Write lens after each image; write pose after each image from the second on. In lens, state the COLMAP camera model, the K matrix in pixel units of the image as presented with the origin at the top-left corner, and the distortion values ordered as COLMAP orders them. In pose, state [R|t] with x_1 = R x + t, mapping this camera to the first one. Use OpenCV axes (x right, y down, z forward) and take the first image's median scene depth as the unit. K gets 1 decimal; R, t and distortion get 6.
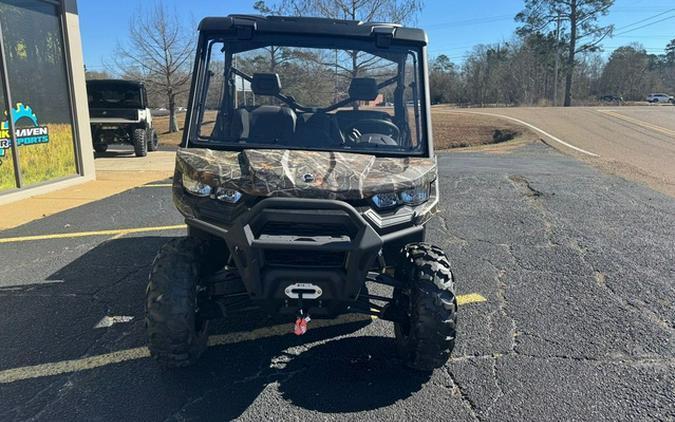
lens RADIAL K [[476.6, 0, 345.6], [0, 476.6, 198.2], [0, 0, 1]] dist [0.027437, -0.047259]
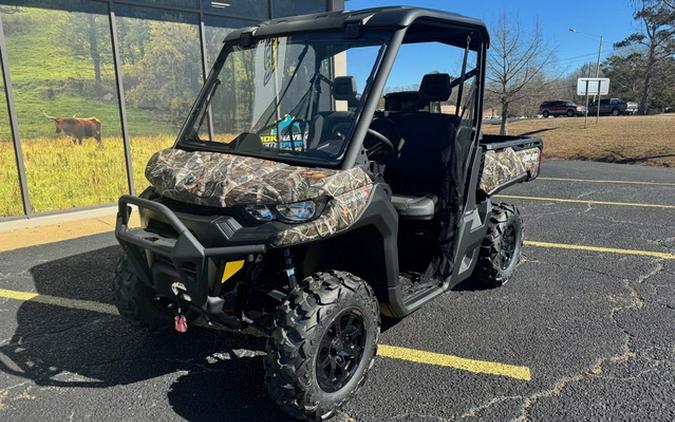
lens RADIAL K [[476.6, 0, 339.6], [0, 476.6, 216.4], [0, 0, 1]] dist [0.027437, -0.047259]
pose [[0.744832, 0.118713, -0.656607, 0.063551], [-0.105586, 0.992617, 0.059690, -0.004728], [0.658846, 0.024869, 0.751867, 0.034429]]
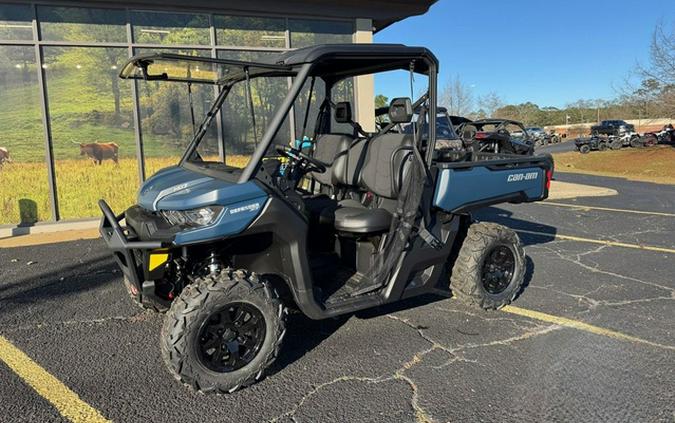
lens RADIAL K [[476.6, 0, 338.4], [0, 476.6, 193.9], [0, 0, 1]] dist [0.027437, -0.047259]
pose [[0.440054, 0.085518, -0.893890, 0.119939], [-0.138468, 0.990011, 0.026547, -0.020768], [0.887231, 0.112093, 0.447500, 0.118900]]
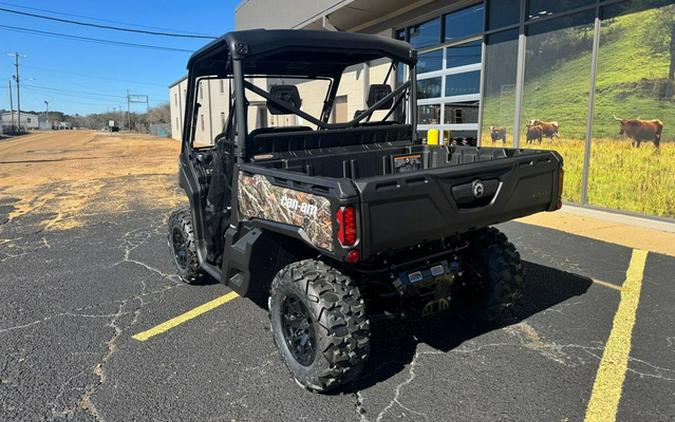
lens RADIAL K [[476.6, 0, 343.9], [0, 476.6, 200.8], [0, 0, 1]] dist [0.027437, -0.047259]
pose [[-0.828791, 0.092103, -0.551926, 0.051834], [-0.103904, 0.943874, 0.313536, -0.041378], [0.549827, 0.317203, -0.772705, 0.215210]]
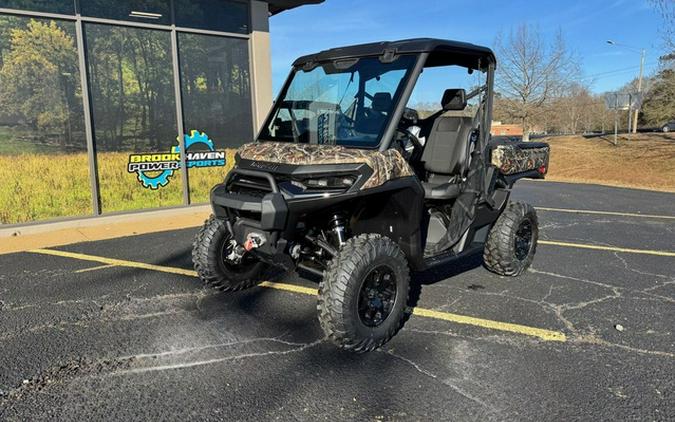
lens RADIAL K [[476.6, 0, 336.5], [0, 476.6, 198.6], [0, 0, 1]] dist [0.027437, -0.047259]
pose [[0.679727, 0.088502, -0.728107, 0.086744], [-0.122680, 0.992427, 0.006102, -0.019934], [0.723133, 0.085177, 0.685437, 0.110566]]
